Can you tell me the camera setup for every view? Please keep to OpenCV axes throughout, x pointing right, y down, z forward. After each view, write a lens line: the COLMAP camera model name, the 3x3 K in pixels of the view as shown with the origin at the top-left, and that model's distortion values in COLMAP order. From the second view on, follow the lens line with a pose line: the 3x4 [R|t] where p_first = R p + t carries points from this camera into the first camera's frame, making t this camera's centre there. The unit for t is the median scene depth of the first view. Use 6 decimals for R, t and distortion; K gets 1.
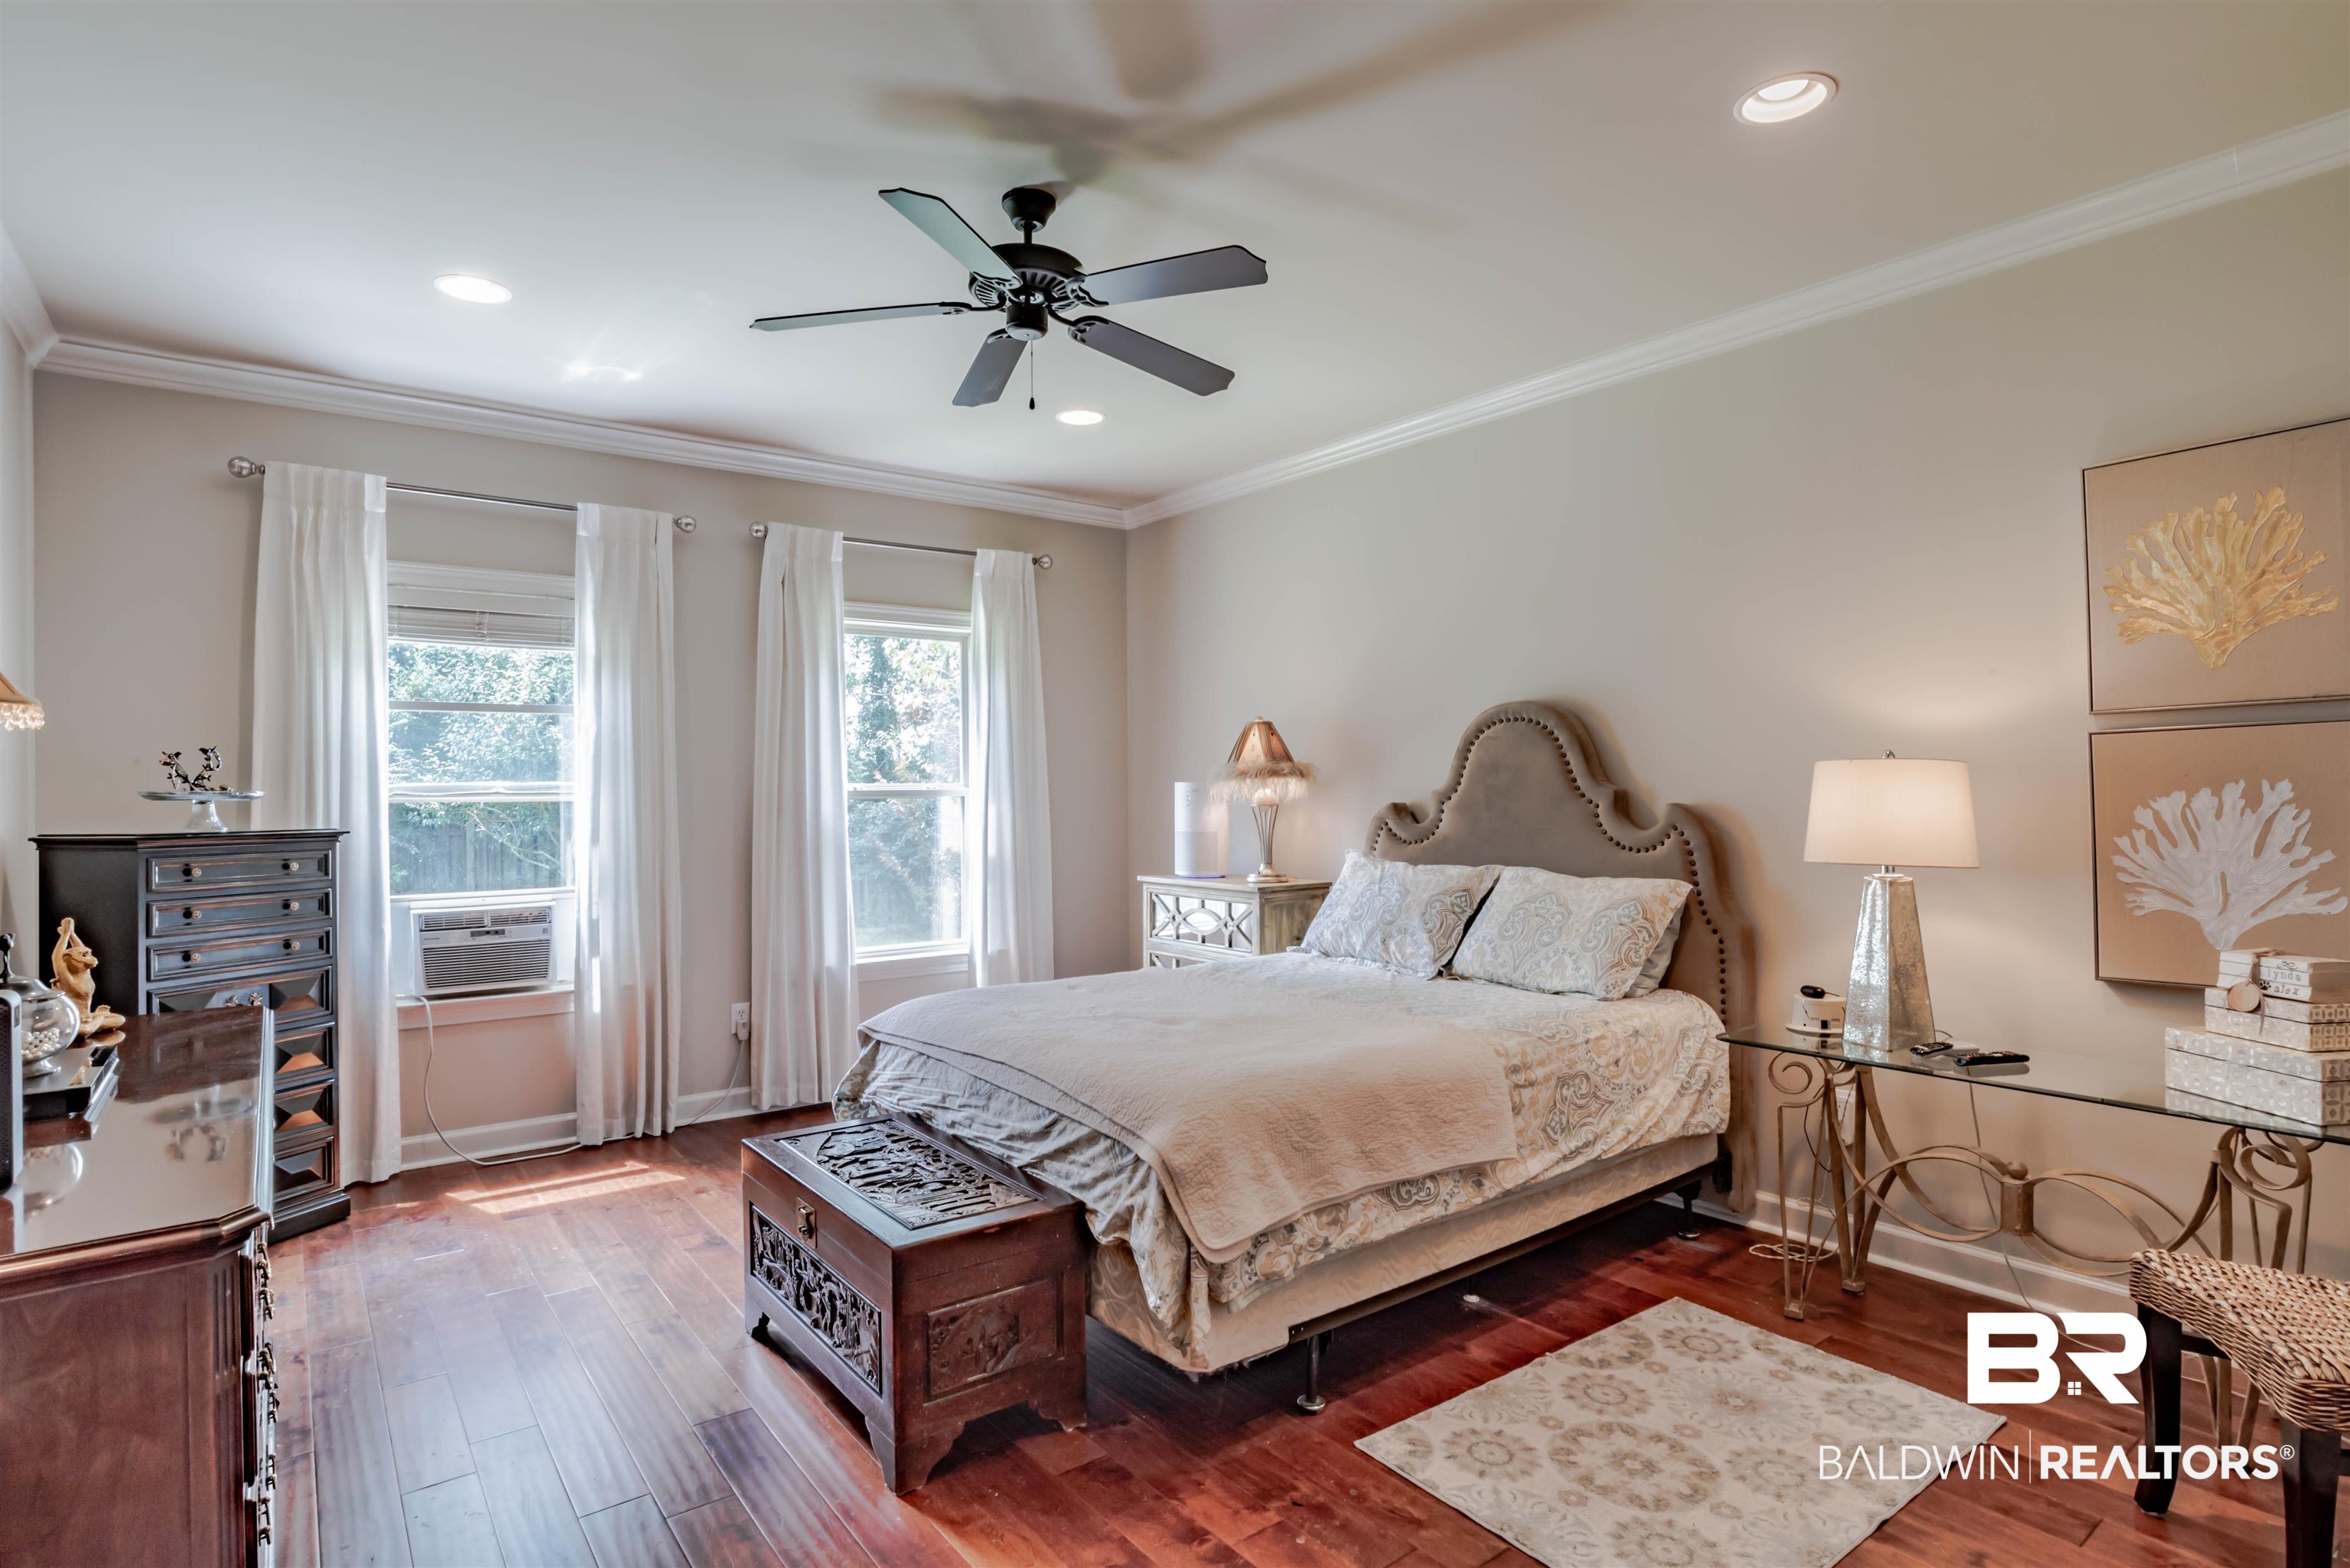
lens RADIAL K [[1198.5, 0, 1180.8], [0, 1198.5, 780.9], [0, 0, 1]] dist [-0.030335, 0.015060]
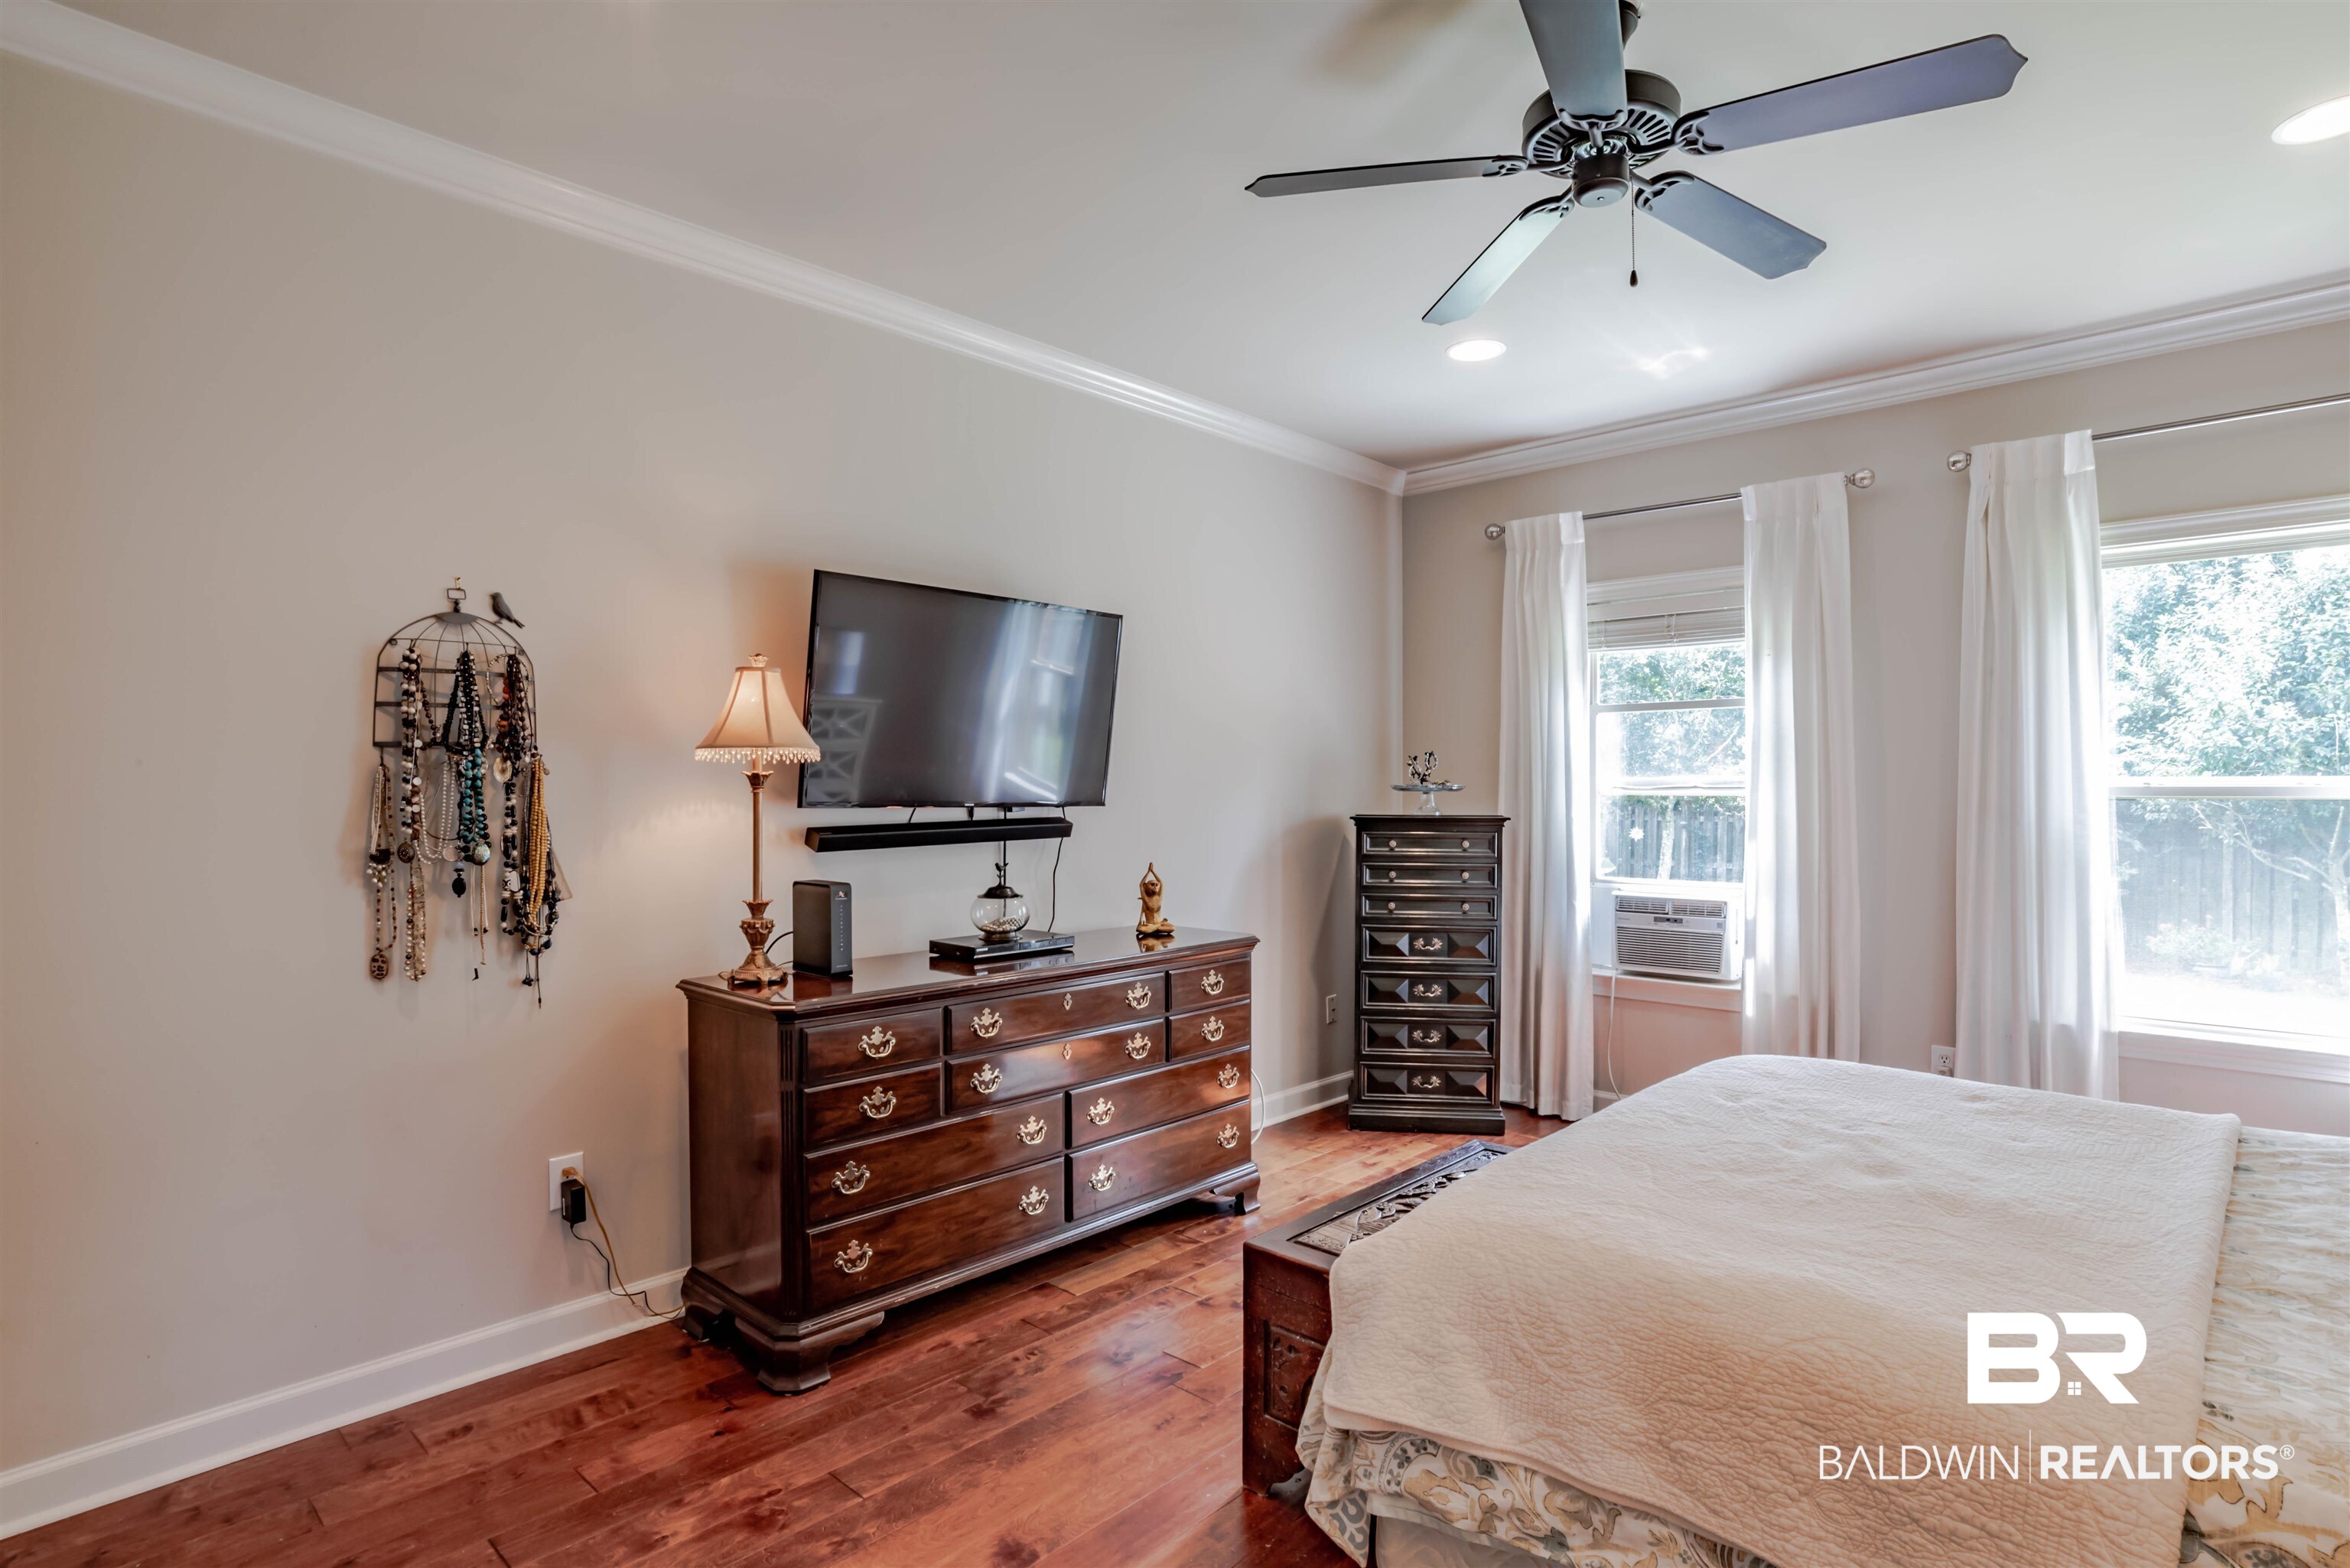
lens RADIAL K [[1198.5, 0, 1182.4], [0, 1198.5, 780.0], [0, 0, 1]] dist [-0.030335, 0.015060]
pose [[0.172714, 0.003933, -0.984964, 0.392529], [0.004991, 0.999976, 0.004868, -0.003319], [0.984959, -0.005757, 0.172690, 0.405780]]
